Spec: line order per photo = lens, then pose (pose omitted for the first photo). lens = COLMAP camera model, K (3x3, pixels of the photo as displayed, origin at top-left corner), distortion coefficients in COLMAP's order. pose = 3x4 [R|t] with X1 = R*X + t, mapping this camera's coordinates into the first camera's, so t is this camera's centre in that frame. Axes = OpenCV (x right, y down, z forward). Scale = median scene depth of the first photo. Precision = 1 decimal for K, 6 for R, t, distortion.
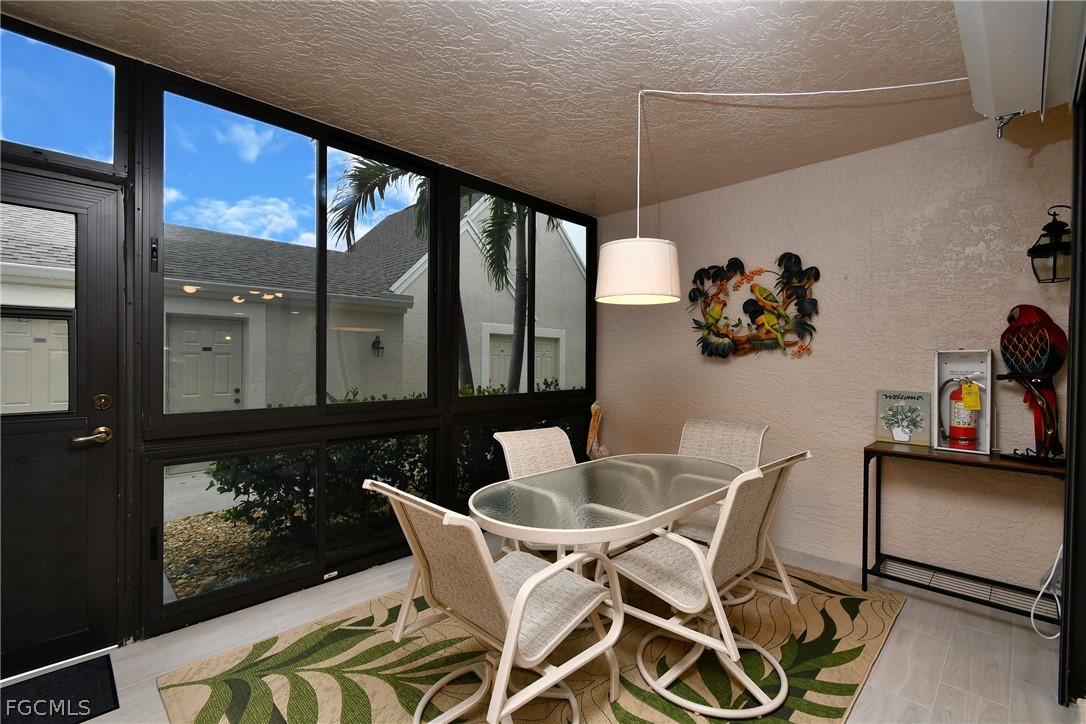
lens RADIAL K [[478.2, 0, 543.0], [0, 478.2, 362.0], [0, 0, 1]] dist [0.001010, 0.000295]
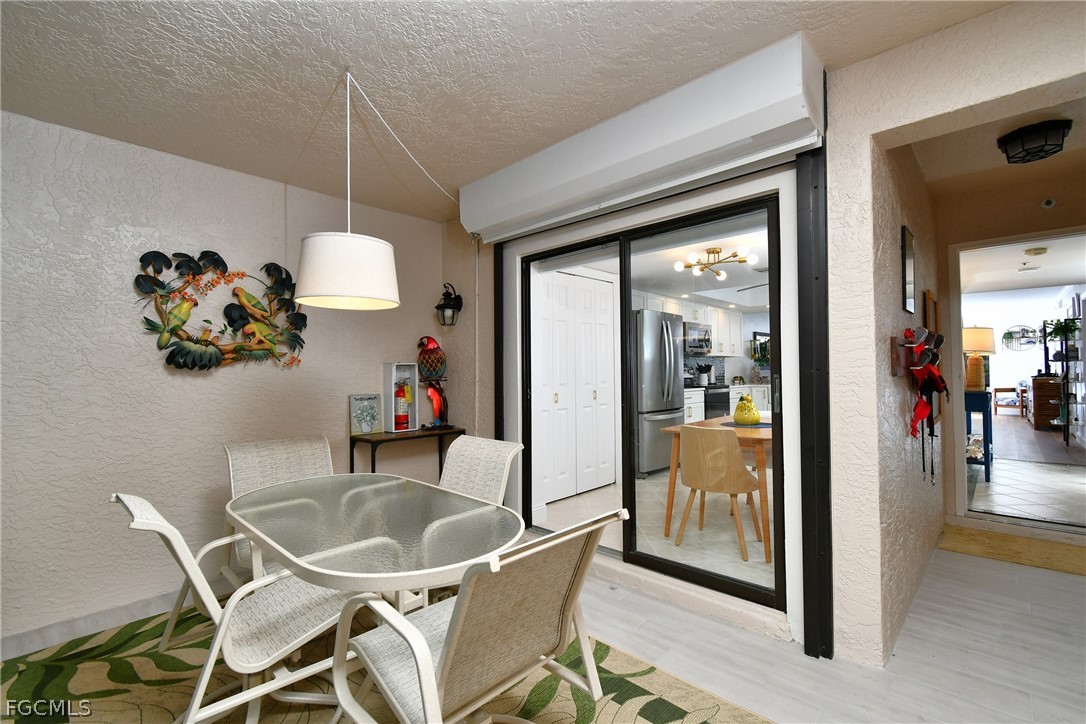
lens RADIAL K [[478.2, 0, 543.0], [0, 478.2, 362.0], [0, 0, 1]] dist [0.001010, 0.000295]
pose [[-0.014971, 0.009956, 0.999838, -0.474892], [0.015562, 0.999832, -0.009723, -0.005294], [-0.999767, 0.015414, -0.015124, 0.453275]]
